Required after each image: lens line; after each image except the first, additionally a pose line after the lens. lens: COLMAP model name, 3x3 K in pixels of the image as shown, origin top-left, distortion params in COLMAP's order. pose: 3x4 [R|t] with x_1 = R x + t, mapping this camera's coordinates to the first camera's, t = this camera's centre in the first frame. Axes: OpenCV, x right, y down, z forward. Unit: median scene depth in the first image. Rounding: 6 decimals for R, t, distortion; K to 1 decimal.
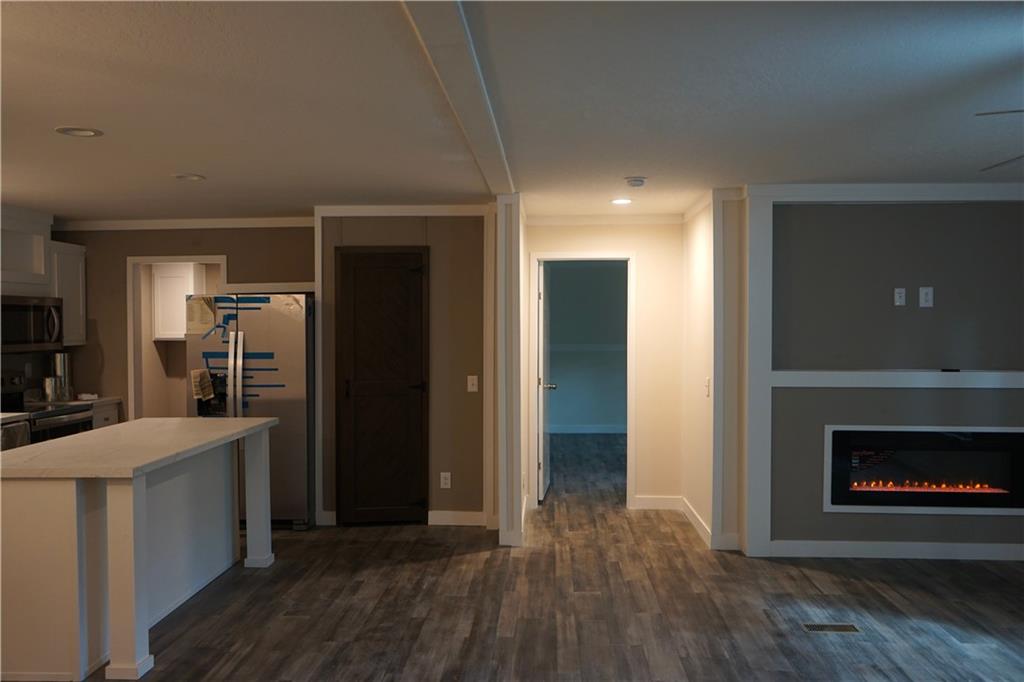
lens RADIAL K [[818.7, 0, 513.3], [0, 818.7, 339.1], [0, 0, 1]] dist [-0.021434, 0.031441]
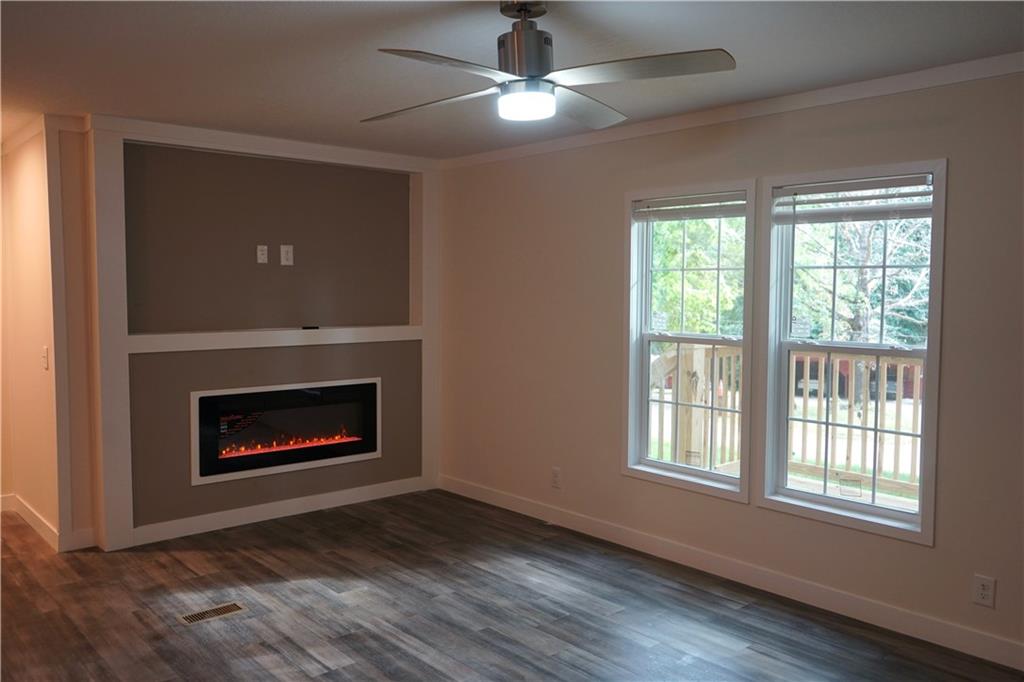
lens RADIAL K [[818.7, 0, 509.7], [0, 818.7, 338.1], [0, 0, 1]] dist [-0.021434, 0.031441]
pose [[0.720170, -0.041410, 0.692561, 0.006479], [0.011034, 0.998775, 0.048246, 0.004356], [-0.693710, -0.027103, 0.719744, 0.091479]]
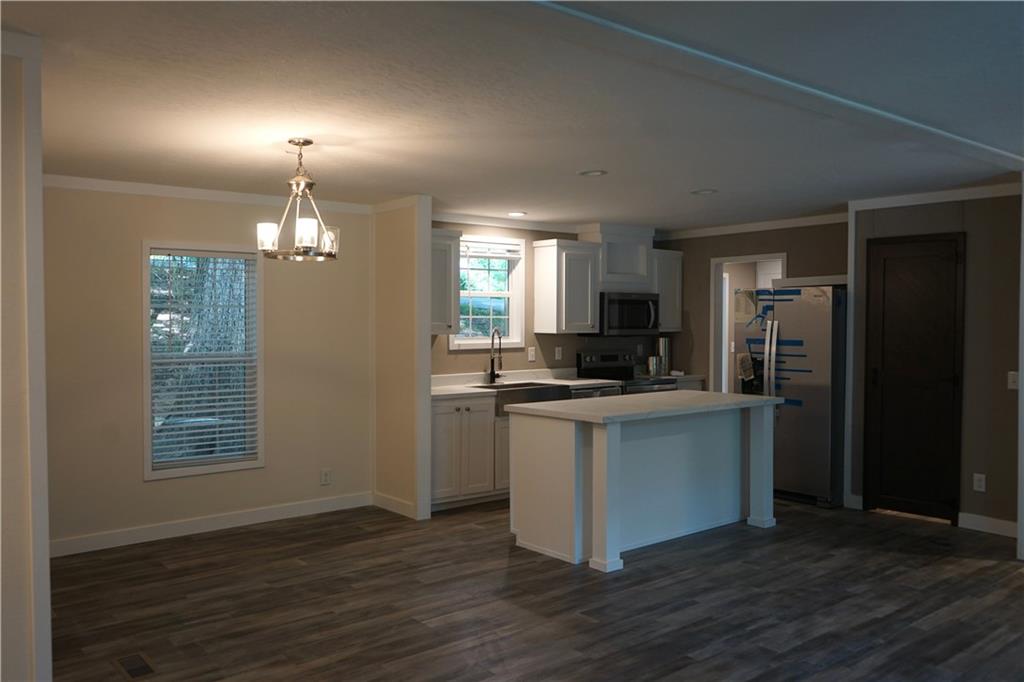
lens RADIAL K [[818.7, 0, 507.9], [0, 818.7, 337.9], [0, 0, 1]] dist [-0.021434, 0.031441]
pose [[0.667915, 0.021279, -0.743933, 0.289800], [-0.018070, 0.999760, 0.012373, 0.007875], [0.744018, 0.005179, 0.668139, -0.023048]]
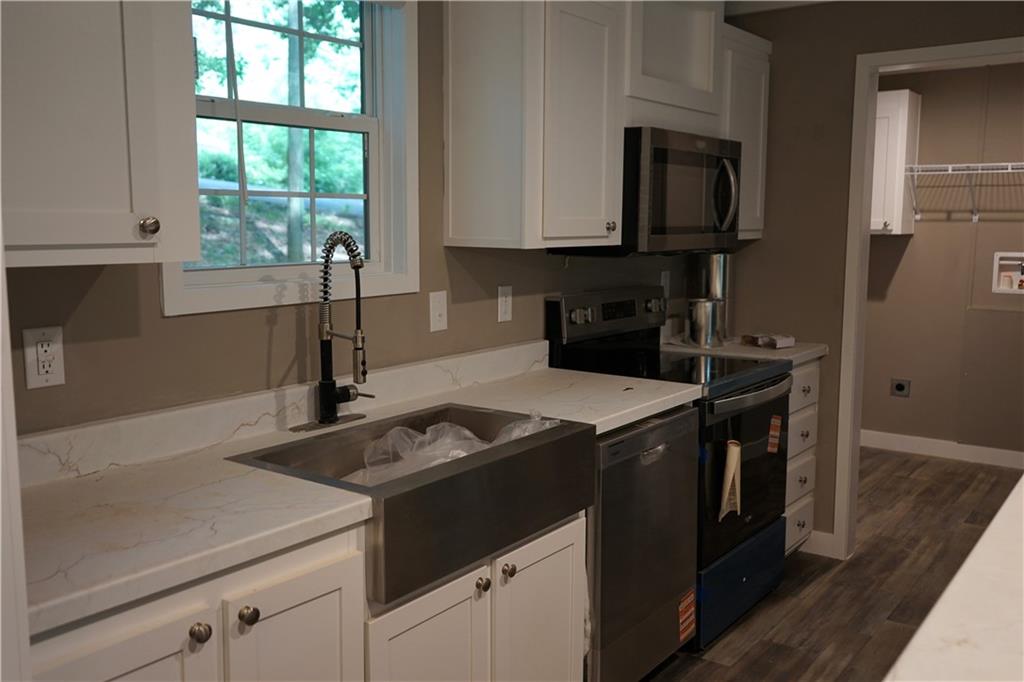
lens RADIAL K [[916.8, 0, 510.6], [0, 916.8, 337.1], [0, 0, 1]] dist [0.058636, 0.002166]
pose [[0.827490, 0.070052, -0.557093, -0.435801], [-0.010288, 0.993912, 0.109698, 0.008625], [0.561386, -0.085042, 0.823173, 0.565741]]
